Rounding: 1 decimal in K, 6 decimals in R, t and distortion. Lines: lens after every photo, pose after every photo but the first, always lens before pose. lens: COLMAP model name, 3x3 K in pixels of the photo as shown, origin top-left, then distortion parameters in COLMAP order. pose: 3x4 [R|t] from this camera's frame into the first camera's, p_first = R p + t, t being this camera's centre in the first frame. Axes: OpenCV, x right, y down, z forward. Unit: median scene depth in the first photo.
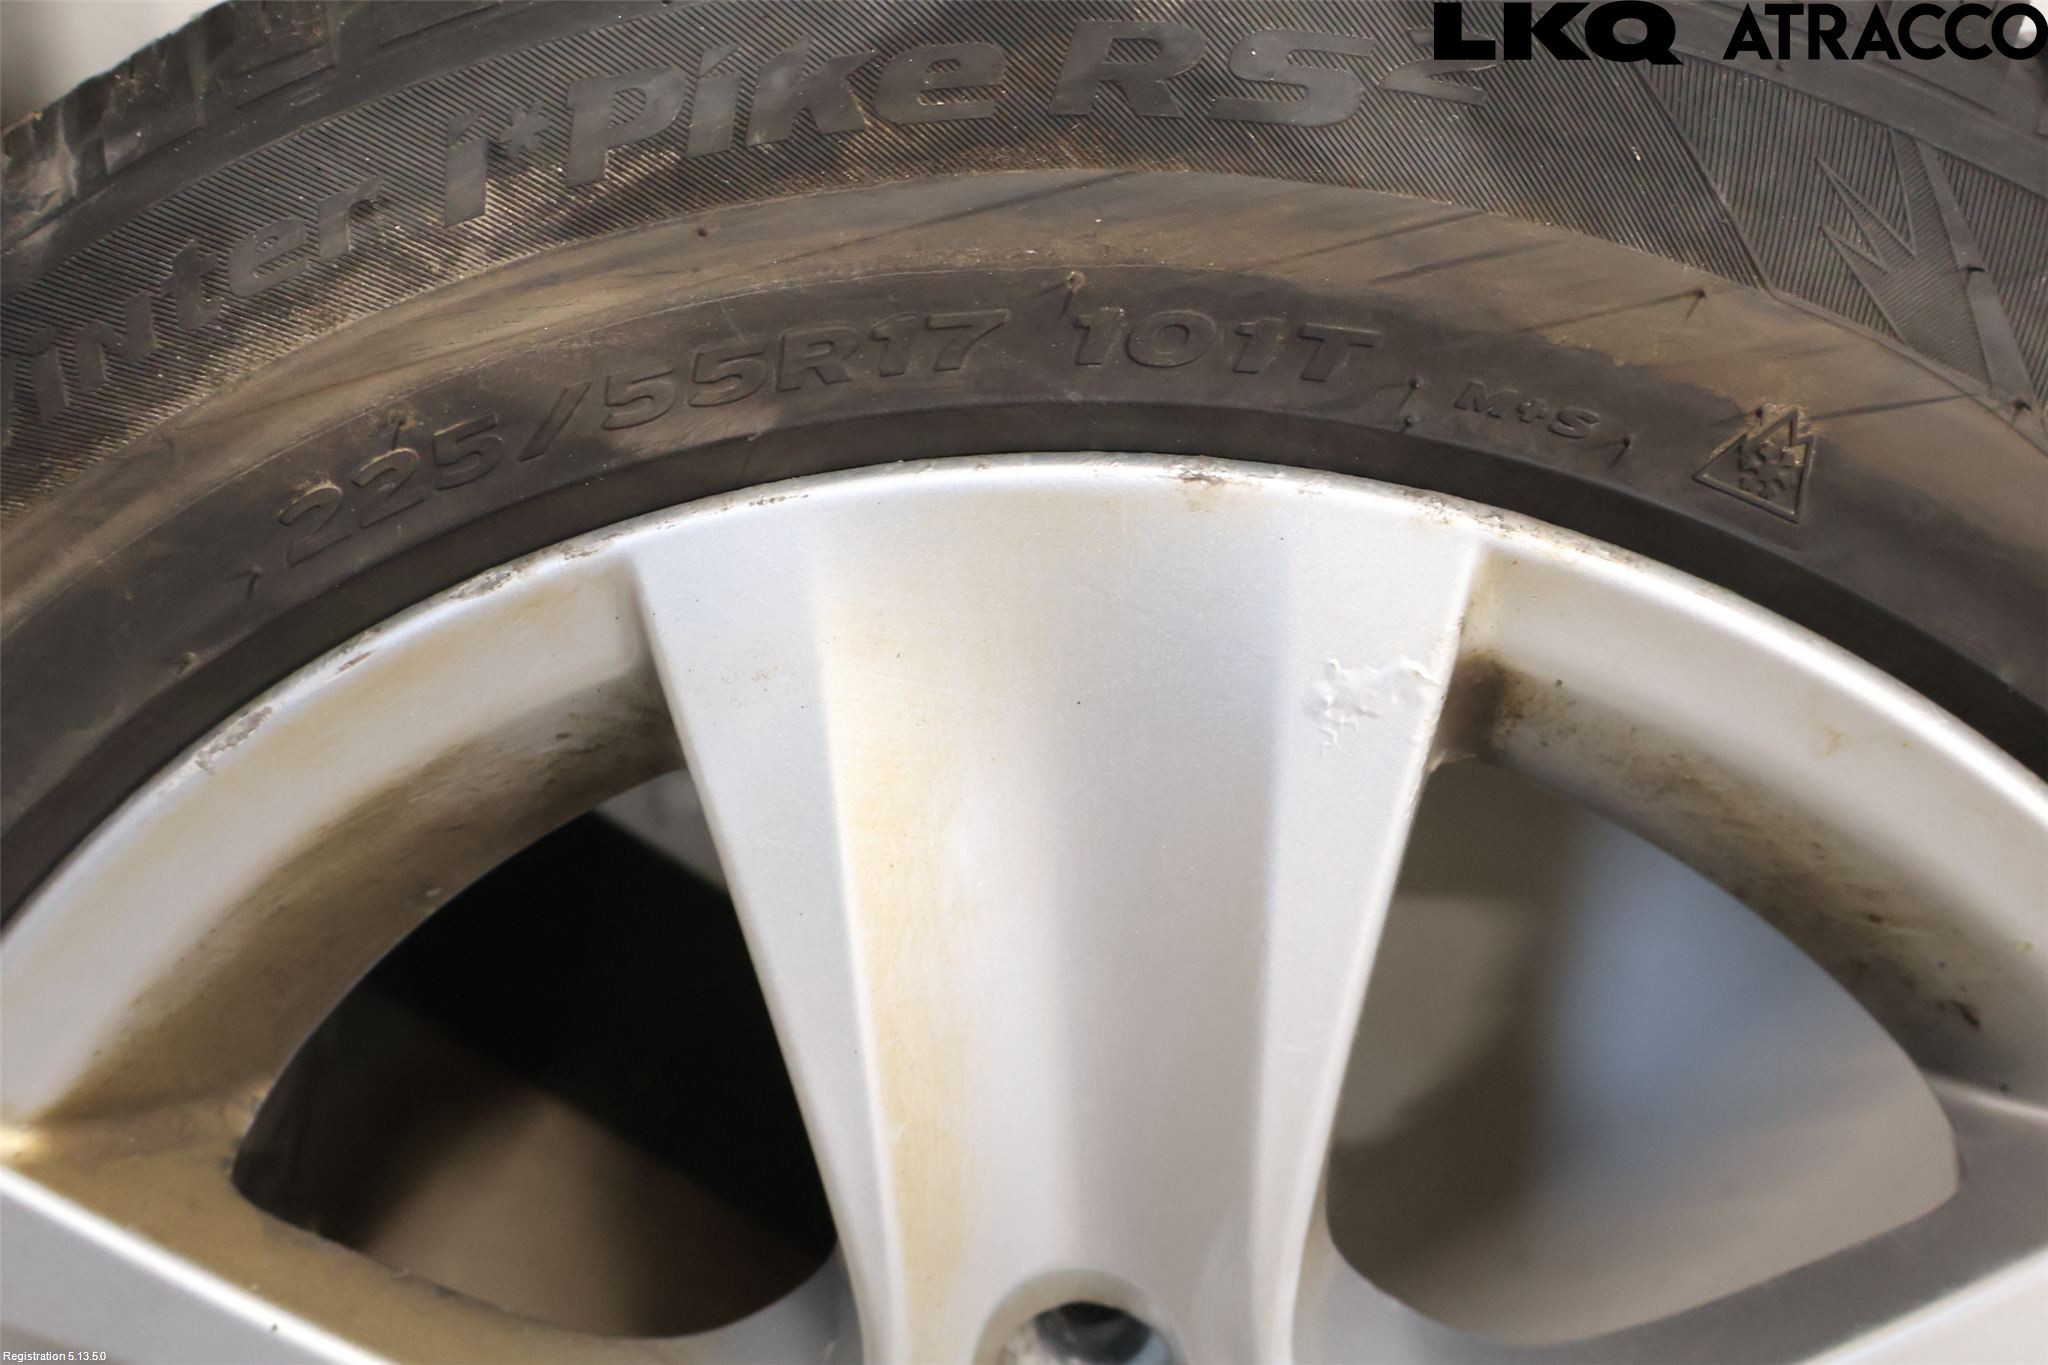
lens RADIAL K [[2341.3, 0, 1028.7], [0, 2341.3, 682.4], [0, 0, 1]] dist [0.002925, 0.000000]
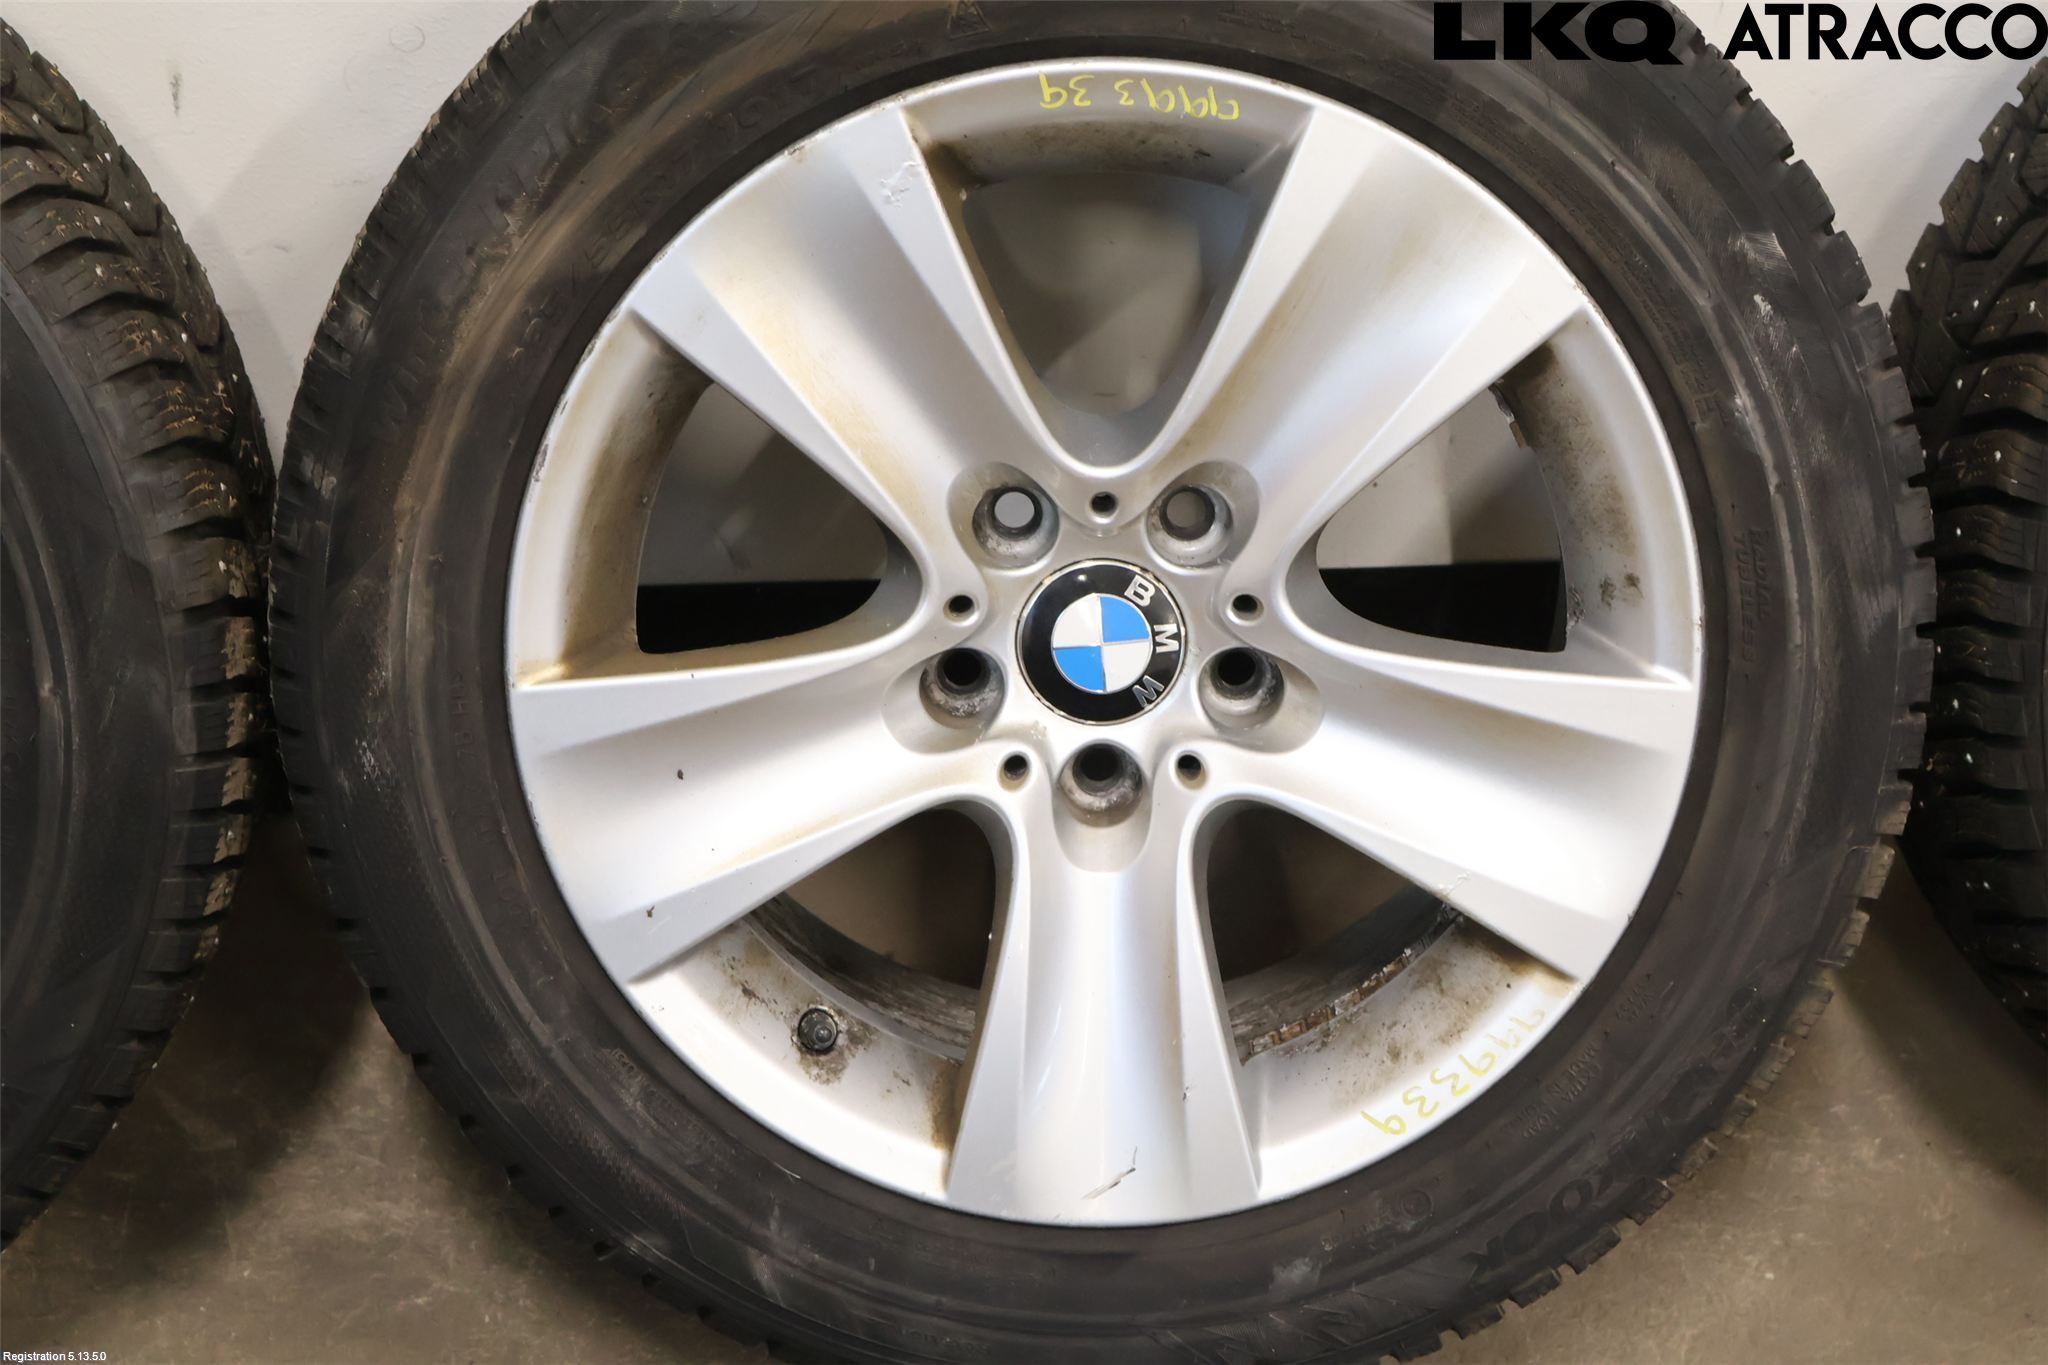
lens RADIAL K [[3269.0, 0, 1020.0], [0, 3269.0, 673.1], [0, 0, 1]] dist [-0.012510, 0.000000]
pose [[0.823601, -0.562723, -0.070885, 0.205281], [0.562615, 0.826388, -0.023387, 0.599179], [0.071739, -0.020619, 0.997210, -2.521453]]
